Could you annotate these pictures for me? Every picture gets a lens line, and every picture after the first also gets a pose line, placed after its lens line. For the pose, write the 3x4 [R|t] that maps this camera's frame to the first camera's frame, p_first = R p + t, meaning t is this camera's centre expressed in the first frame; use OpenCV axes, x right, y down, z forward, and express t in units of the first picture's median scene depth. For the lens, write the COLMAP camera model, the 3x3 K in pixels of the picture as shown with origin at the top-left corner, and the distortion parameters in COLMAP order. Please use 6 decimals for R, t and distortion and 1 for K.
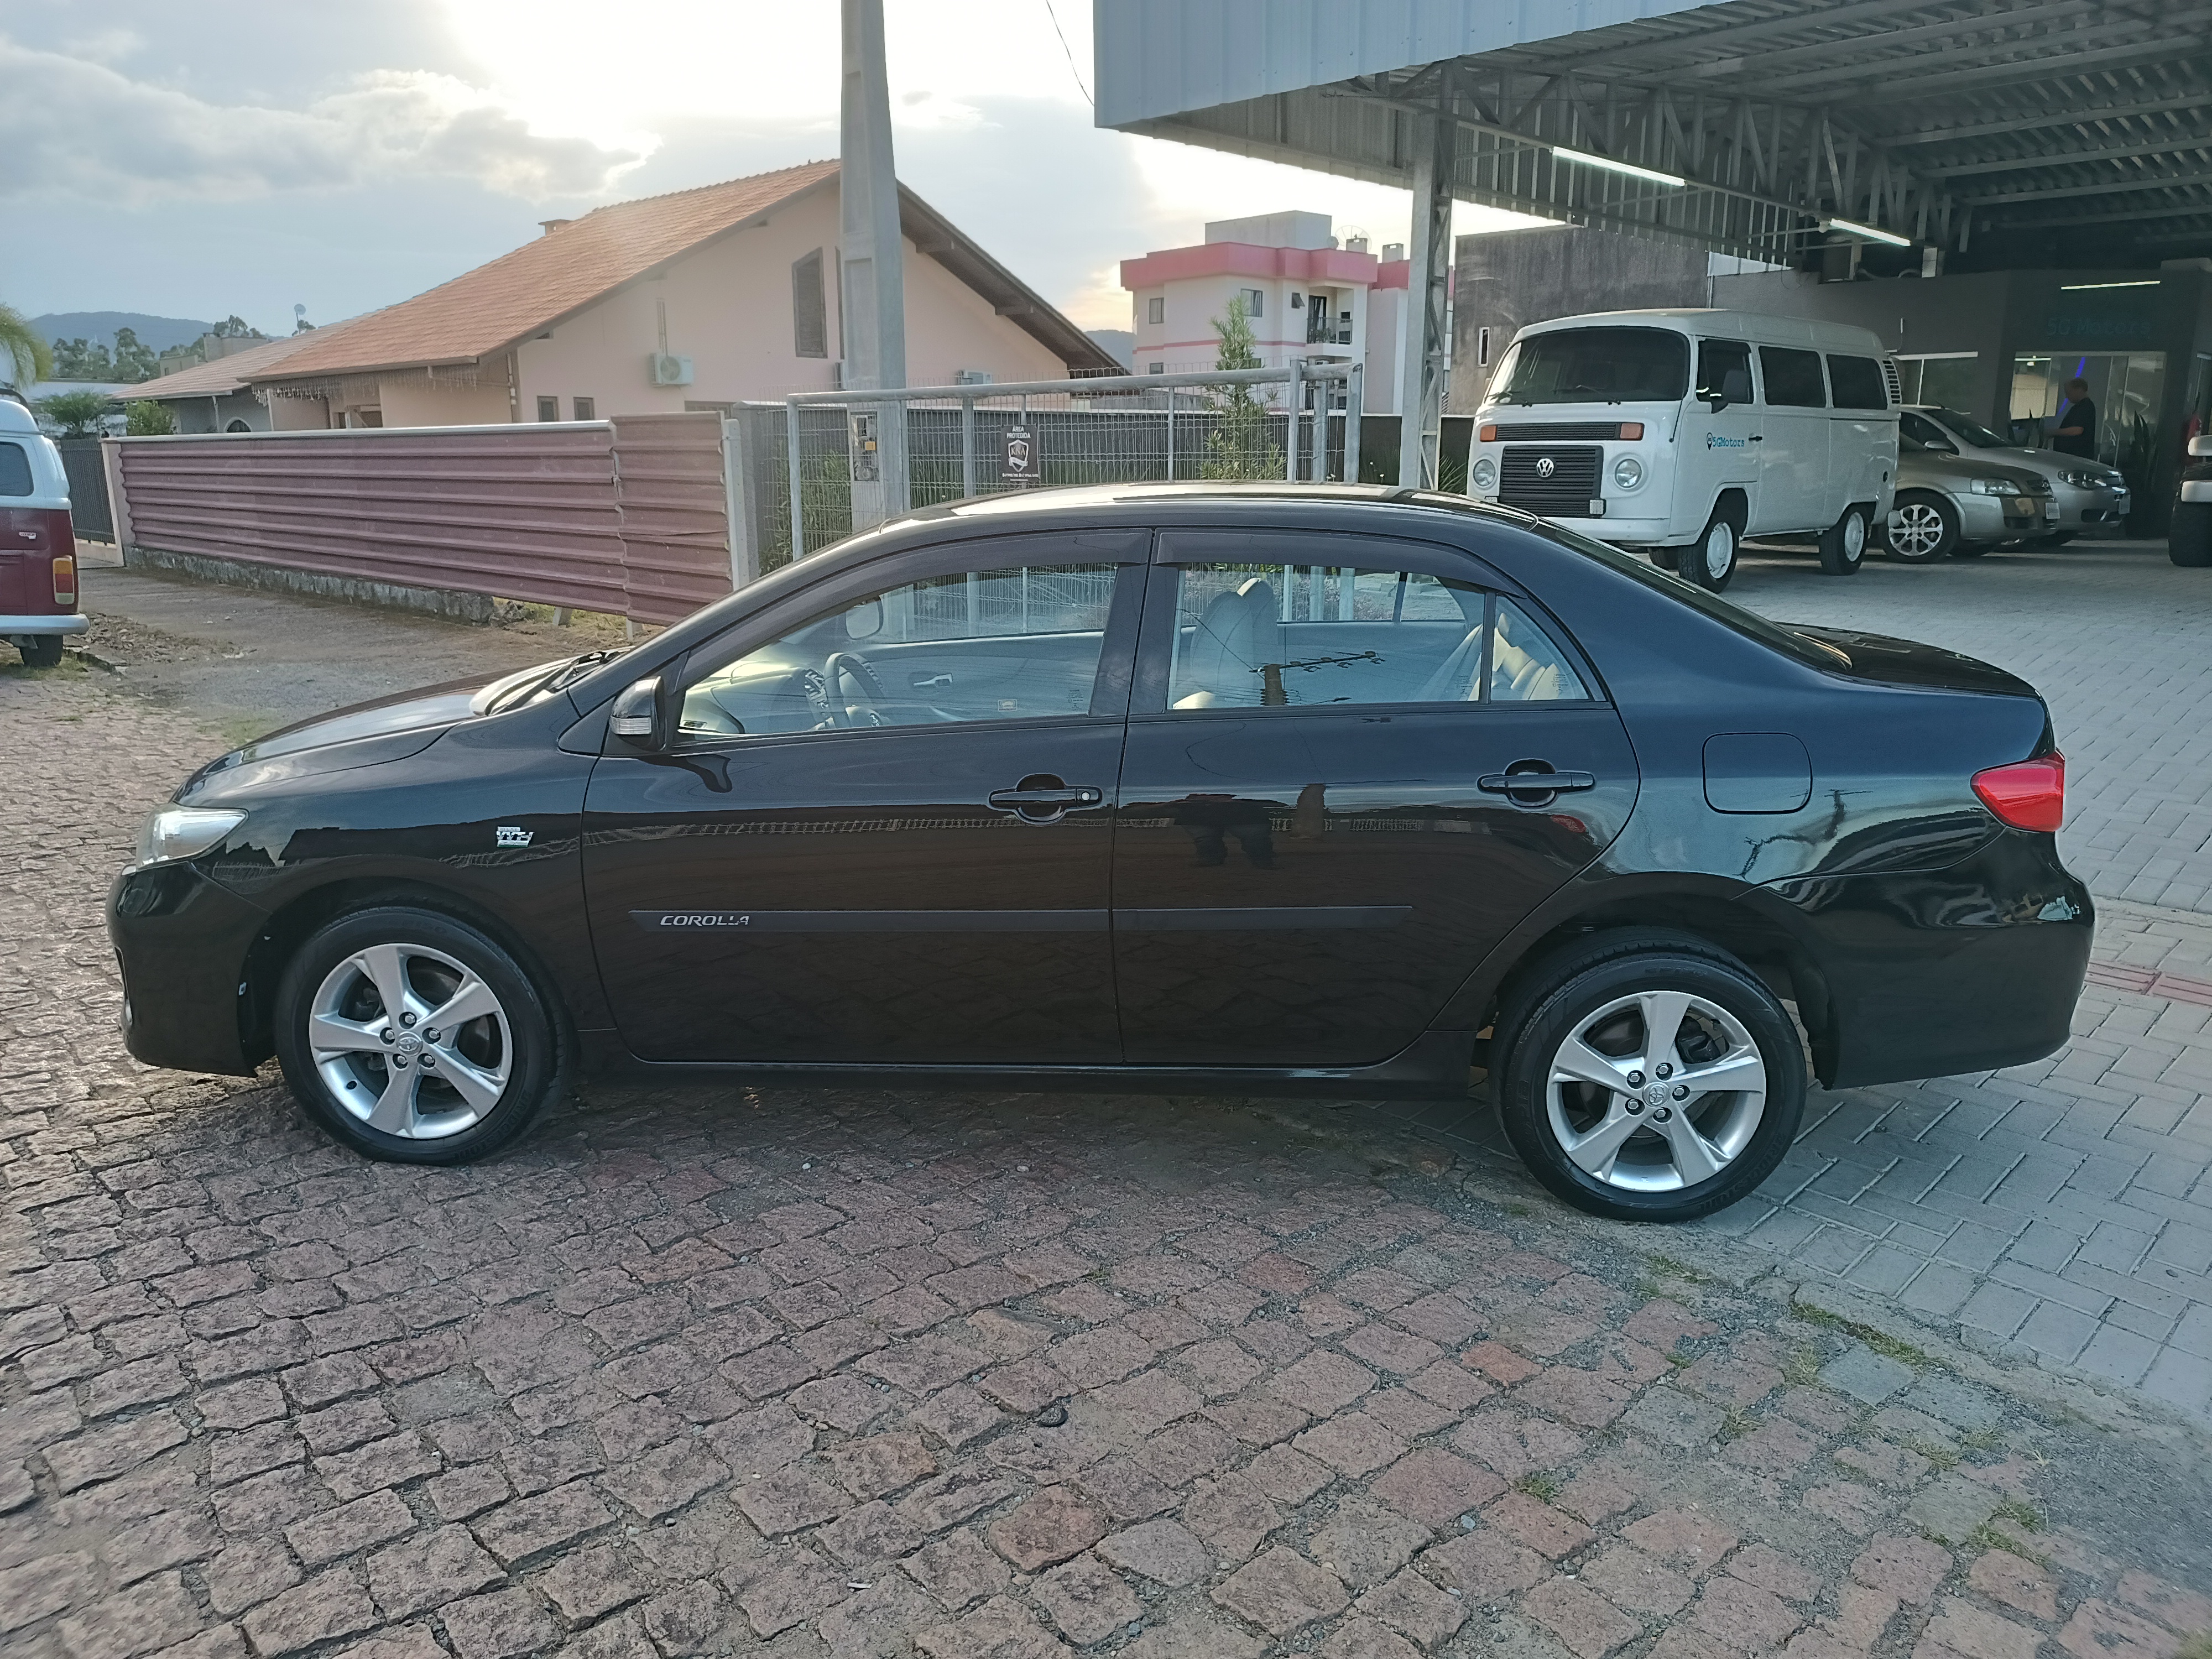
lens RADIAL K [[1602.4, 0, 1107.6], [0, 1602.4, 842.9], [0, 0, 1]] dist [0.012691, -0.005245]
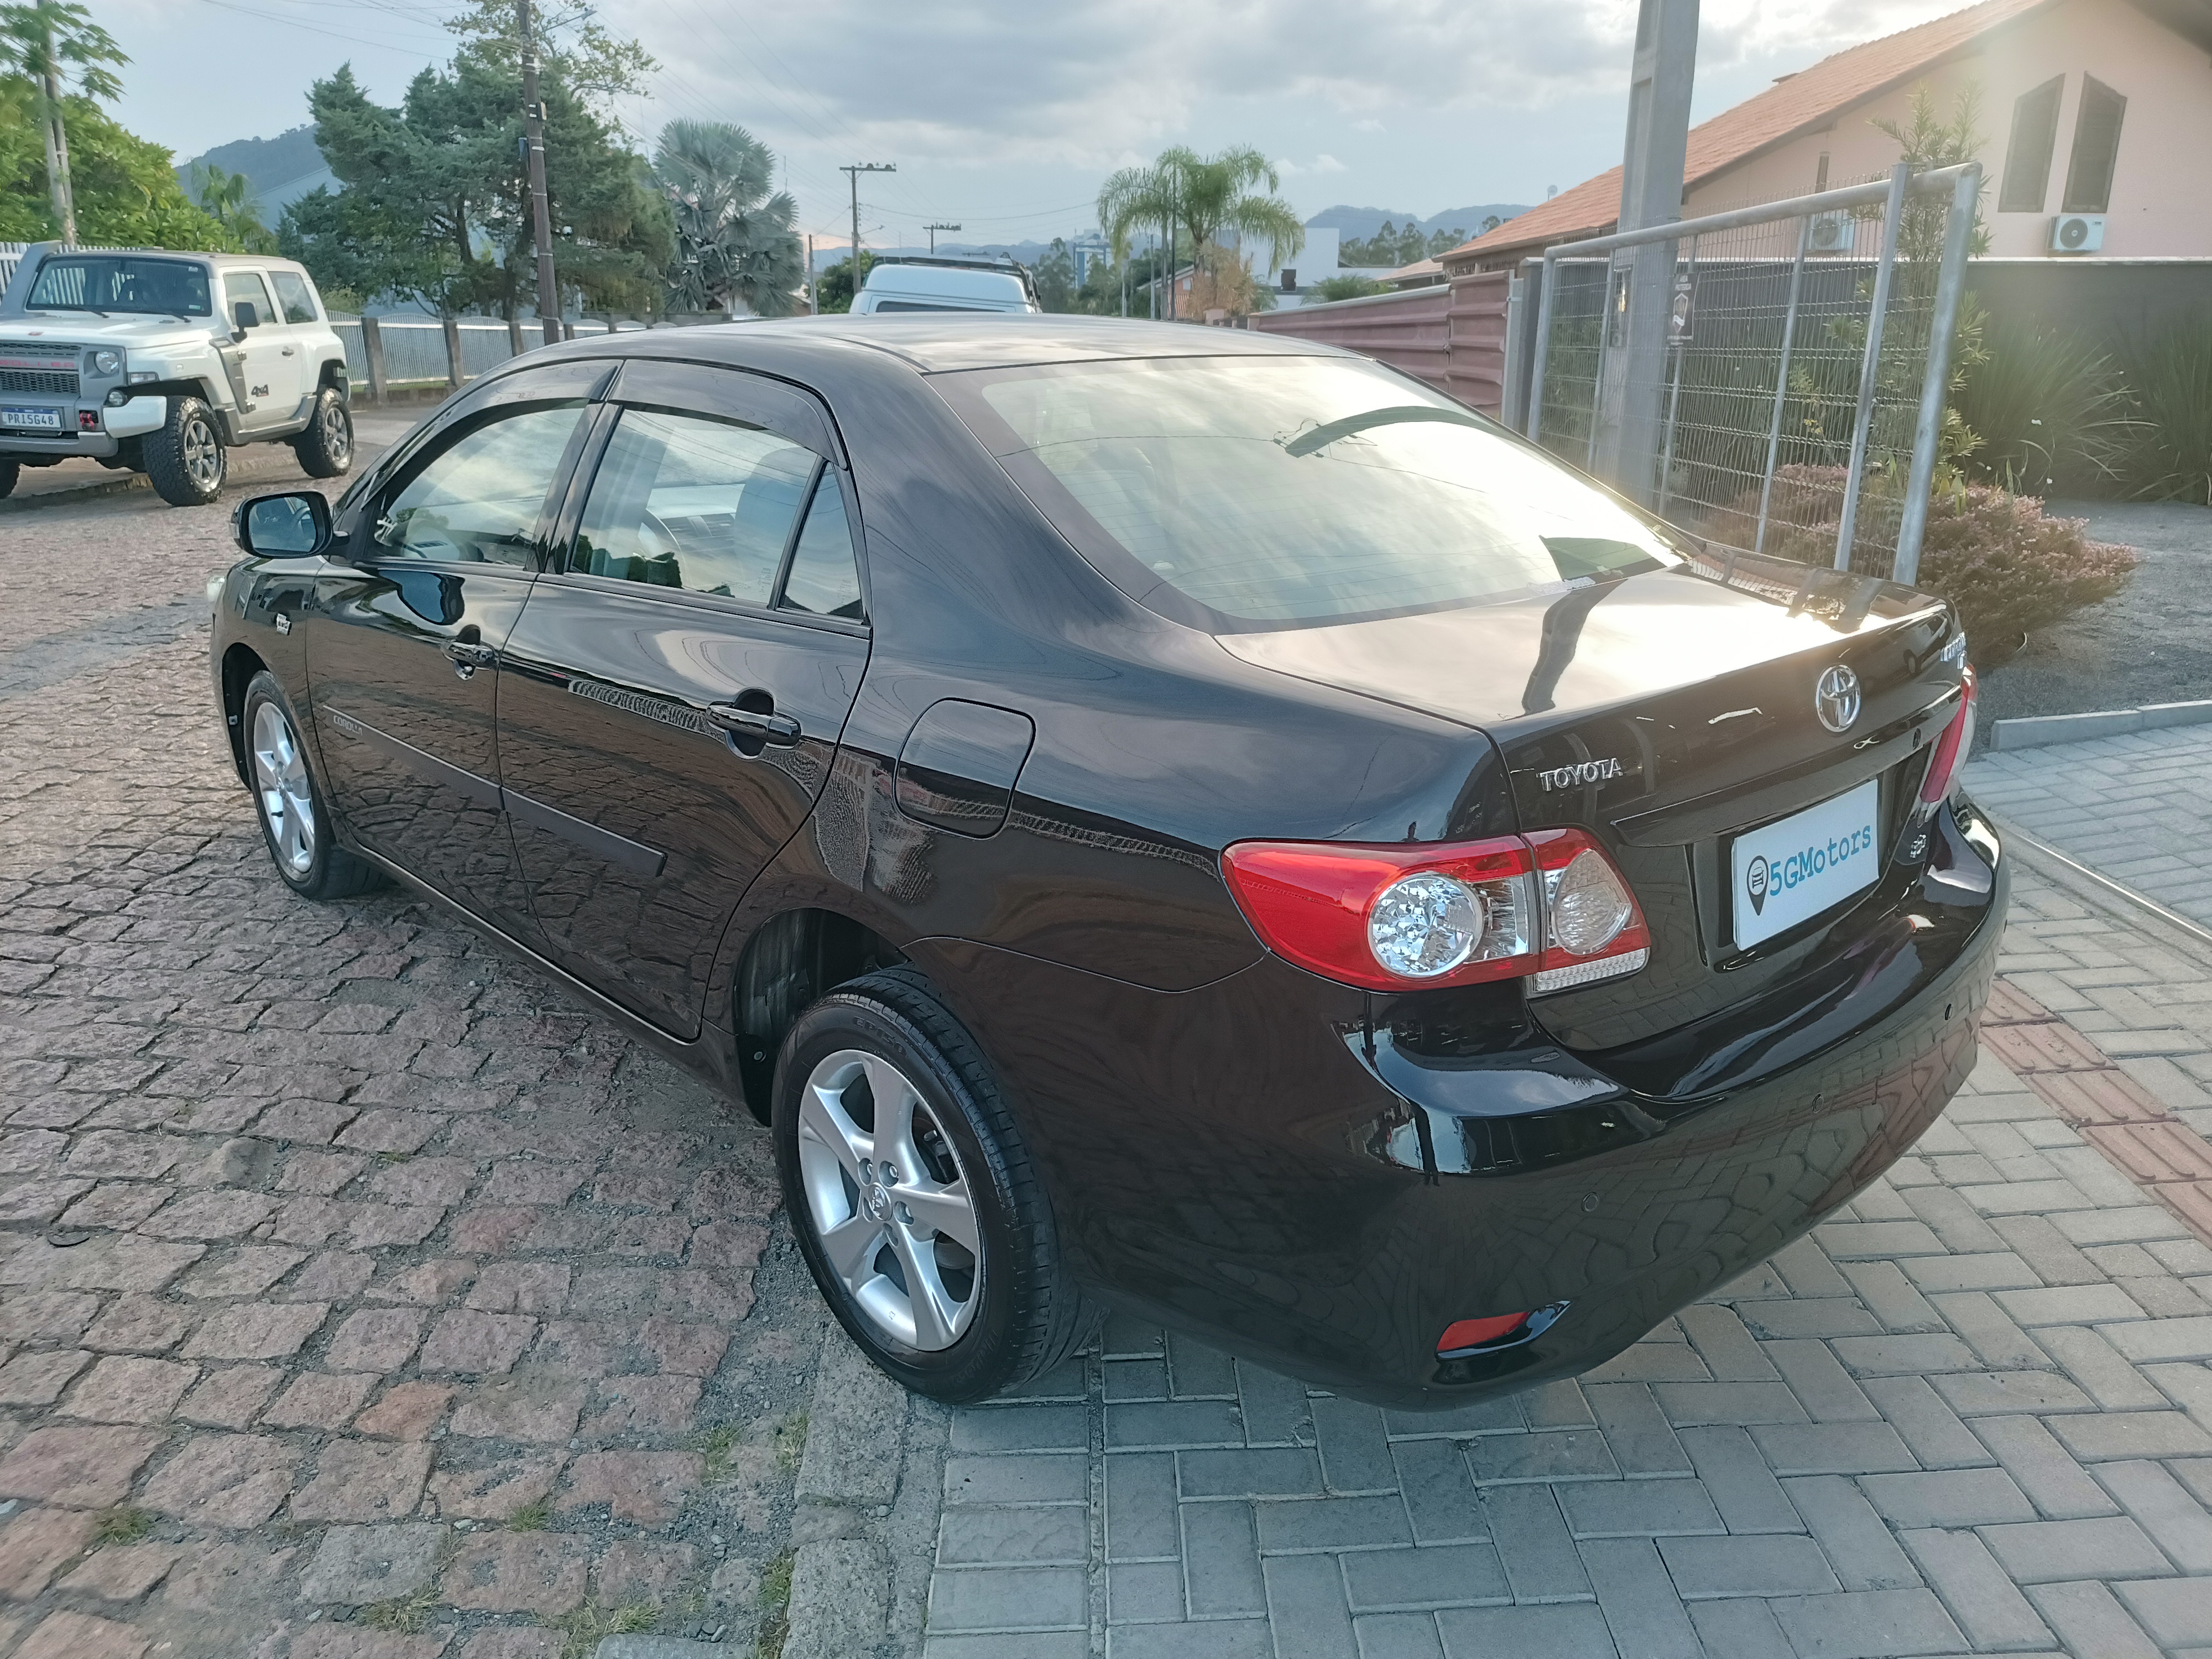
lens RADIAL K [[1602.4, 0, 1107.5], [0, 1602.4, 833.8], [0, 0, 1]] dist [0.012691, -0.005245]
pose [[0.719732, 0.212249, -0.661012, 0.868853], [-0.170556, 0.976998, 0.128005, -0.107831], [0.672976, 0.020610, 0.739377, 0.570949]]
